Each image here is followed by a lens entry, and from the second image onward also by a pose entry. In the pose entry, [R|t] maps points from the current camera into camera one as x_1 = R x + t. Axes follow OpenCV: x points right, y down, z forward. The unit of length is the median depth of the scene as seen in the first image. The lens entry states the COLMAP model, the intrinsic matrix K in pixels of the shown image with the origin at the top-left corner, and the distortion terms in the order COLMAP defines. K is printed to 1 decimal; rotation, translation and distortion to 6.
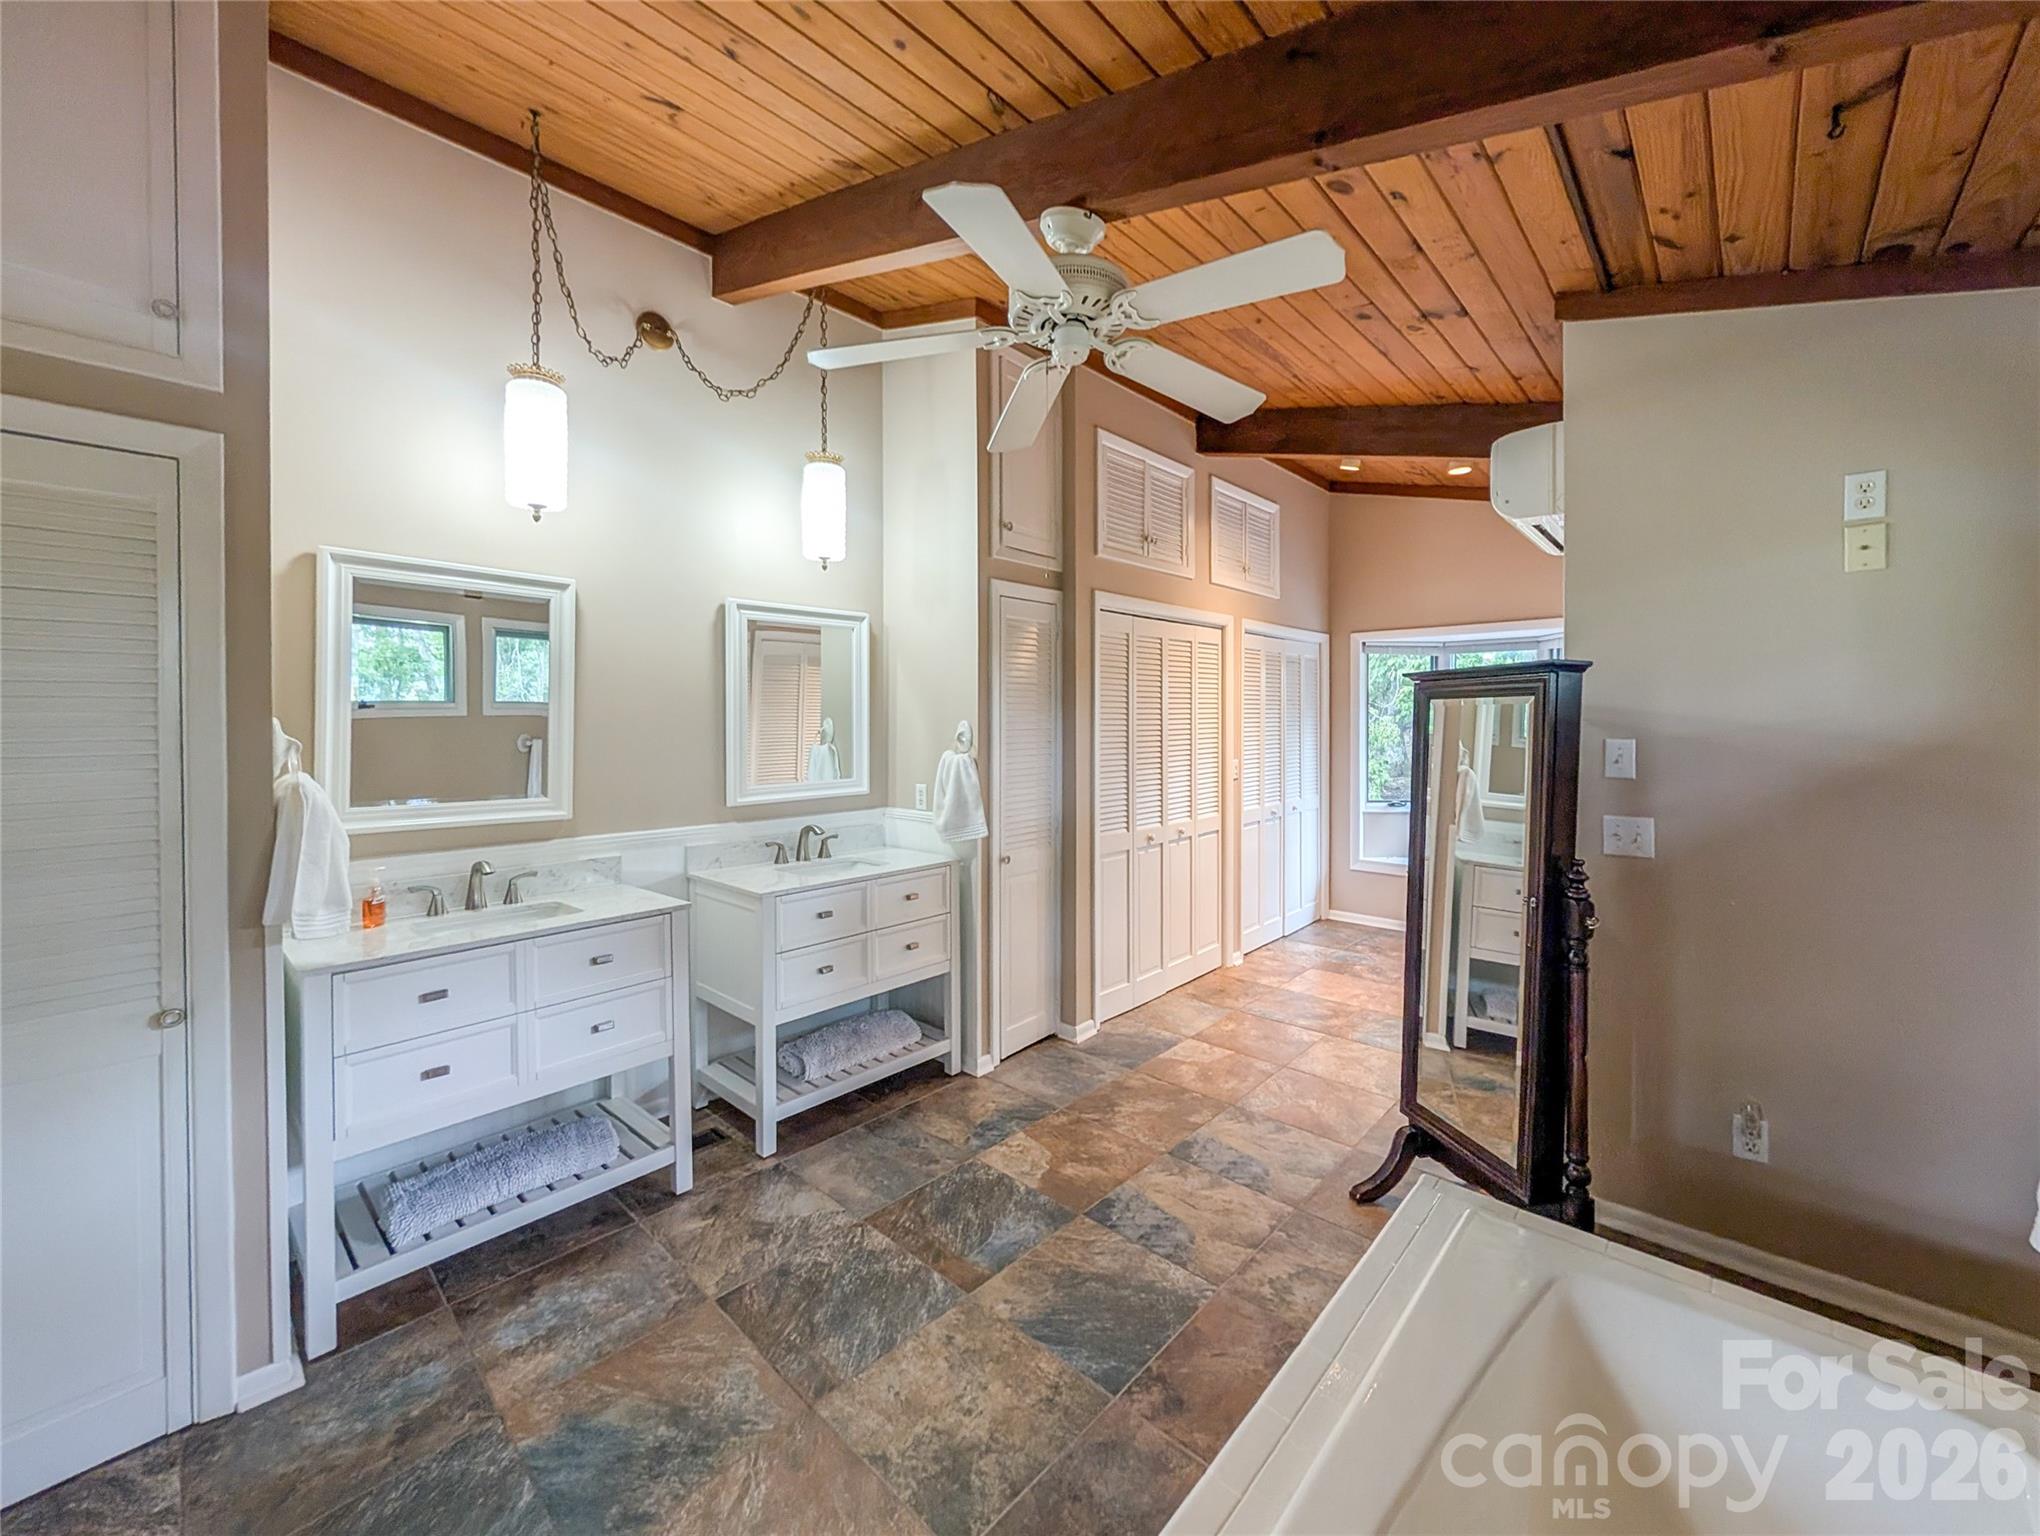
lens RADIAL K [[799.9, 0, 1041.0], [0, 799.9, 727.7], [0, 0, 1]] dist [-0.001224, -0.000018]
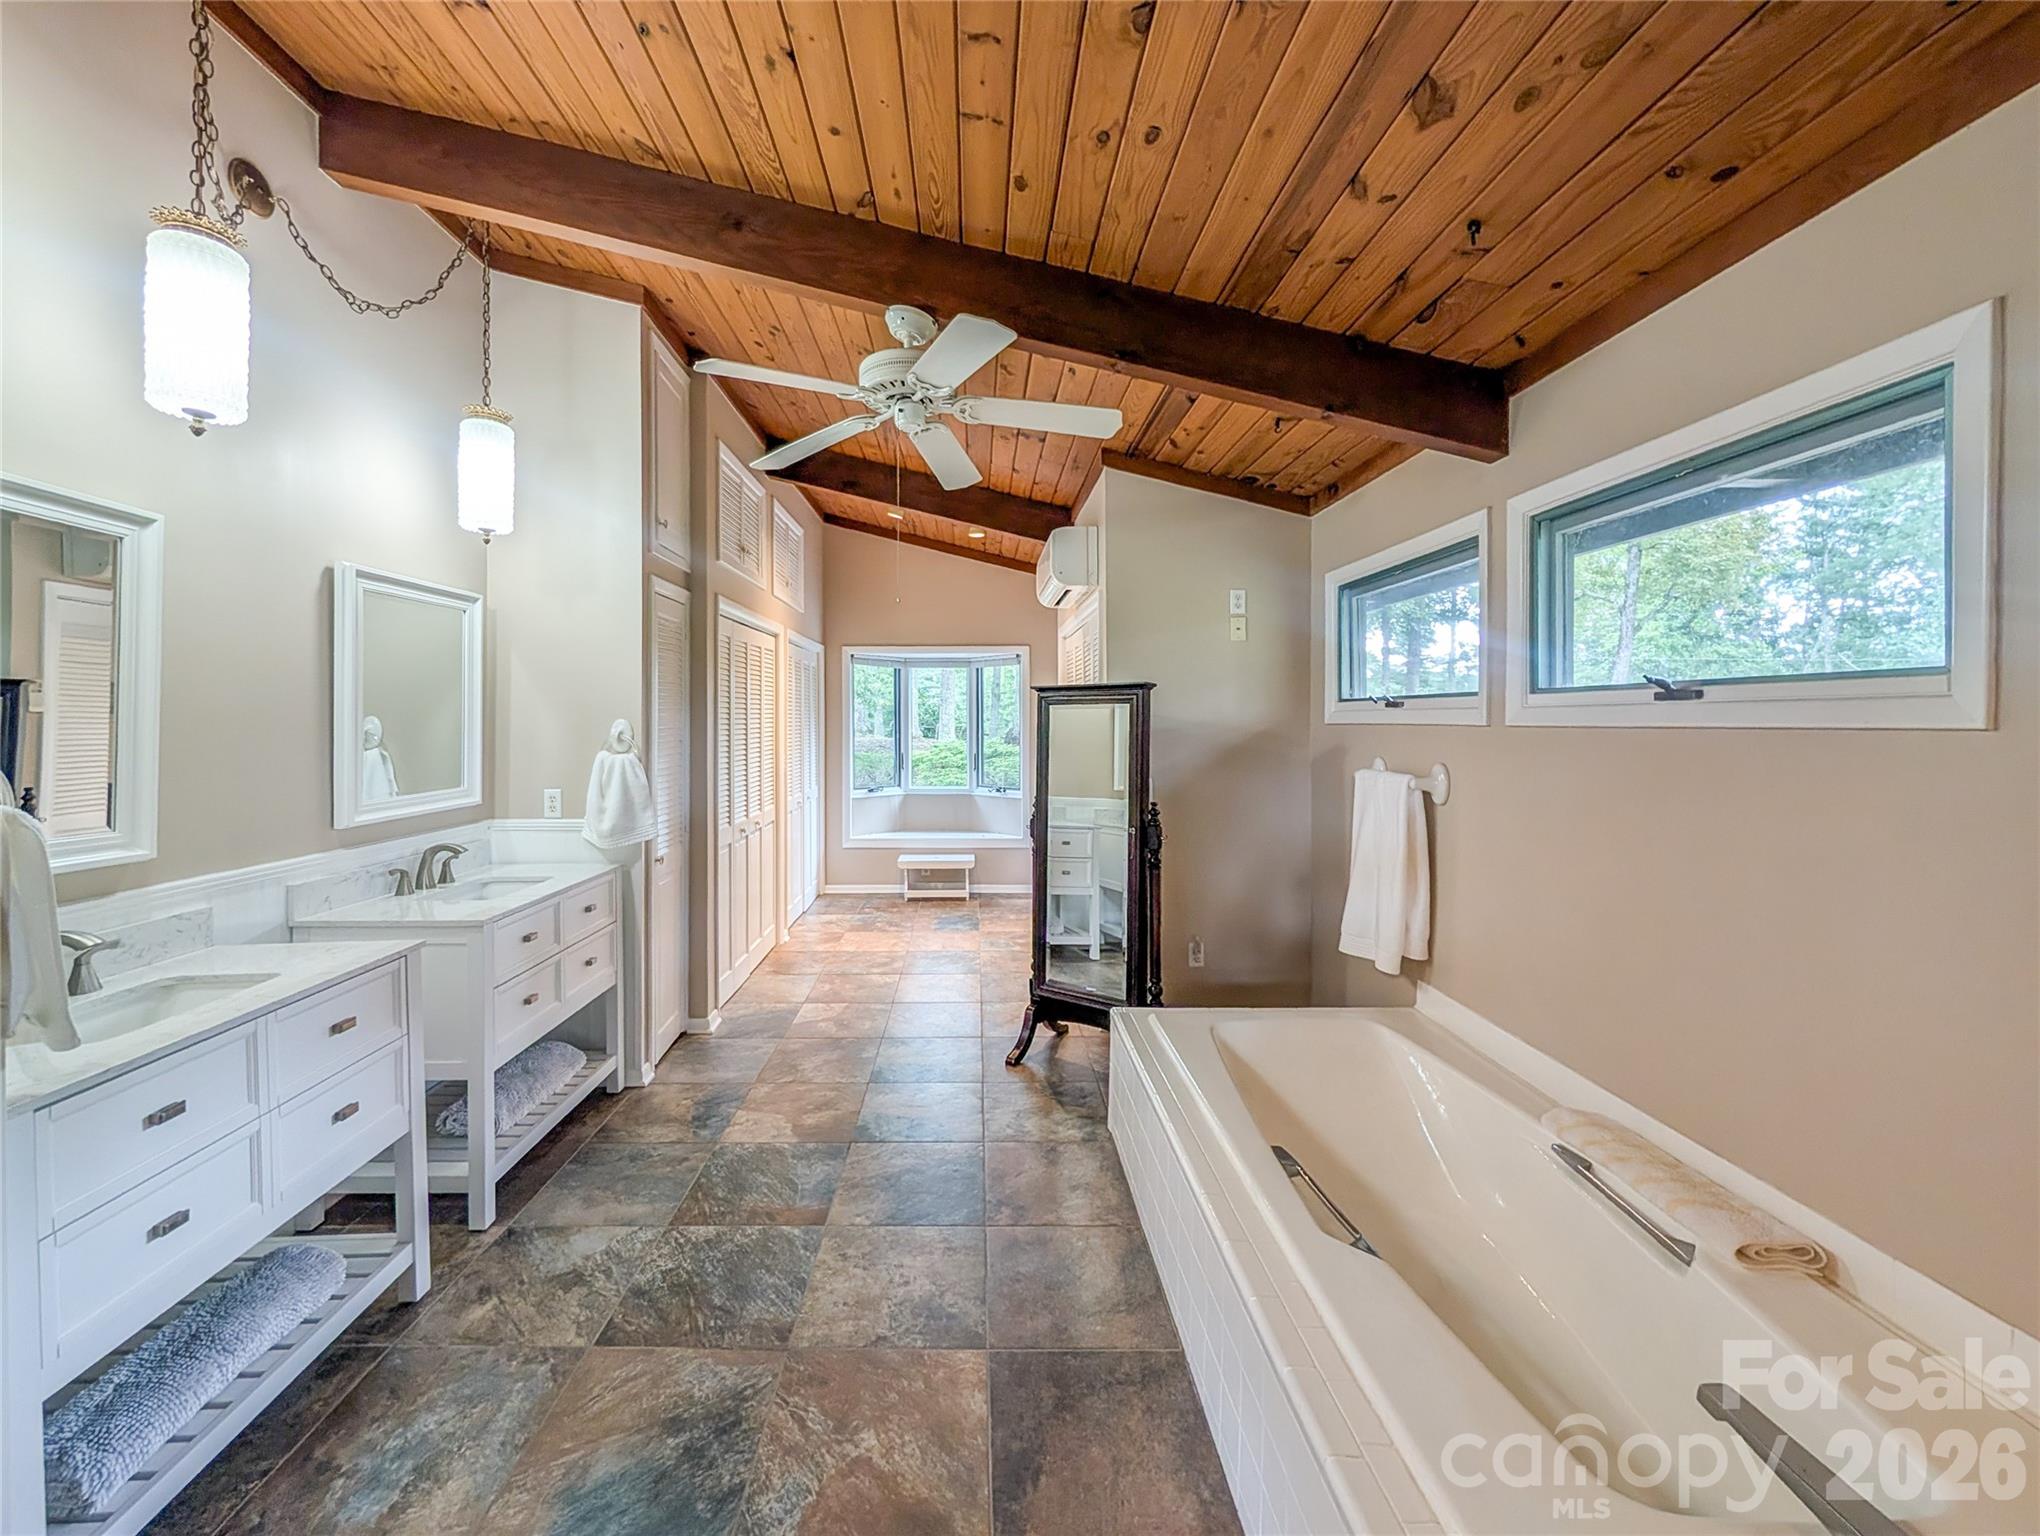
lens RADIAL K [[788.4, 0, 987.5], [0, 788.4, 721.9], [0, 0, 1]] dist [0.001113, 0.000269]
pose [[0.738339, 0.000095, 0.674430, -0.522496], [0.005959, 0.999960, -0.006664, 0.004351], [-0.674404, 0.008939, 0.738309, 0.011446]]
